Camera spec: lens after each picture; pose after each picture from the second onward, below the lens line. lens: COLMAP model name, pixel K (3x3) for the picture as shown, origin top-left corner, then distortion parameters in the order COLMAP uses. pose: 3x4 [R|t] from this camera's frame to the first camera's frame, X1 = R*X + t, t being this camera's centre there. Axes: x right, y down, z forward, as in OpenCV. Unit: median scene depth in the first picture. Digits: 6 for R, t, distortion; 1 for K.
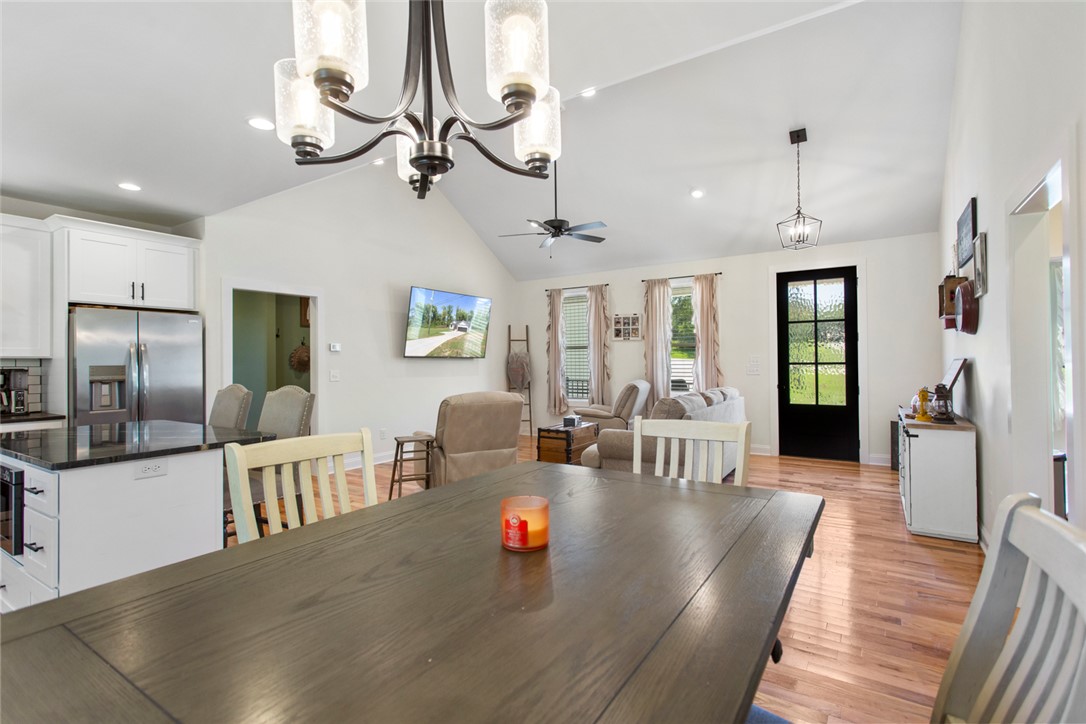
lens RADIAL K [[510.6, 0, 543.0], [0, 510.6, 362.0], [0, 0, 1]] dist [-0.000223, 0.000218]
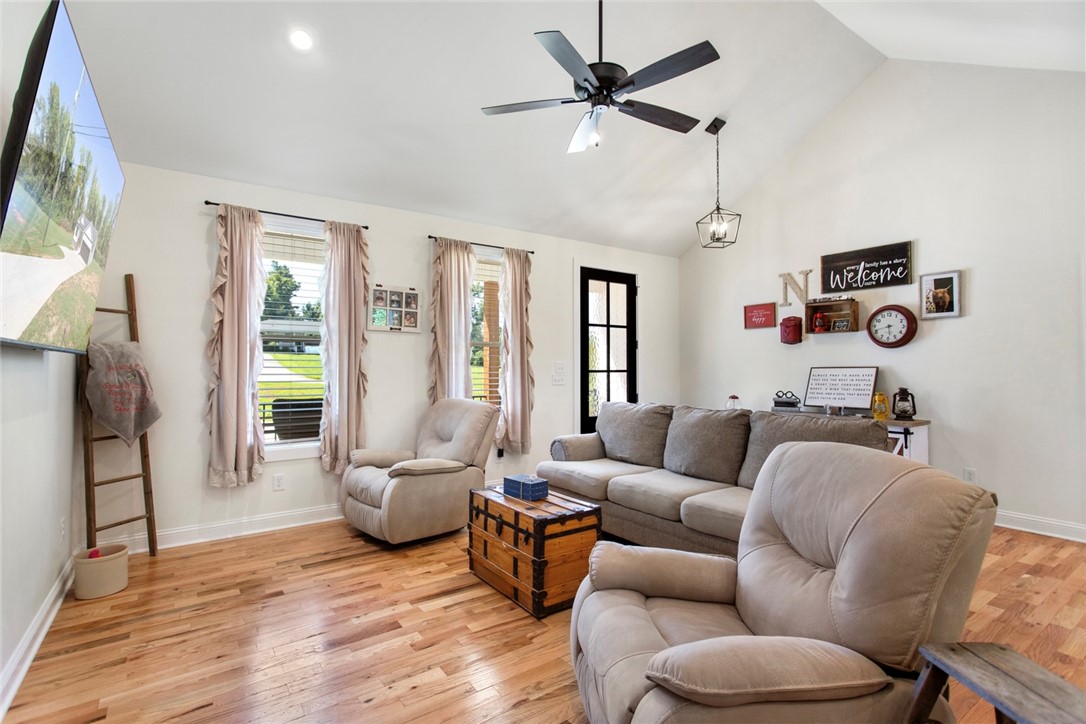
lens RADIAL K [[510.6, 0, 543.0], [0, 510.6, 362.0], [0, 0, 1]] dist [-0.000223, 0.000218]
pose [[0.377056, 0.018616, 0.926003, -0.325657], [0.002389, 0.999775, -0.021071, 0.004903], [-0.926187, 0.010157, 0.376927, 0.661150]]
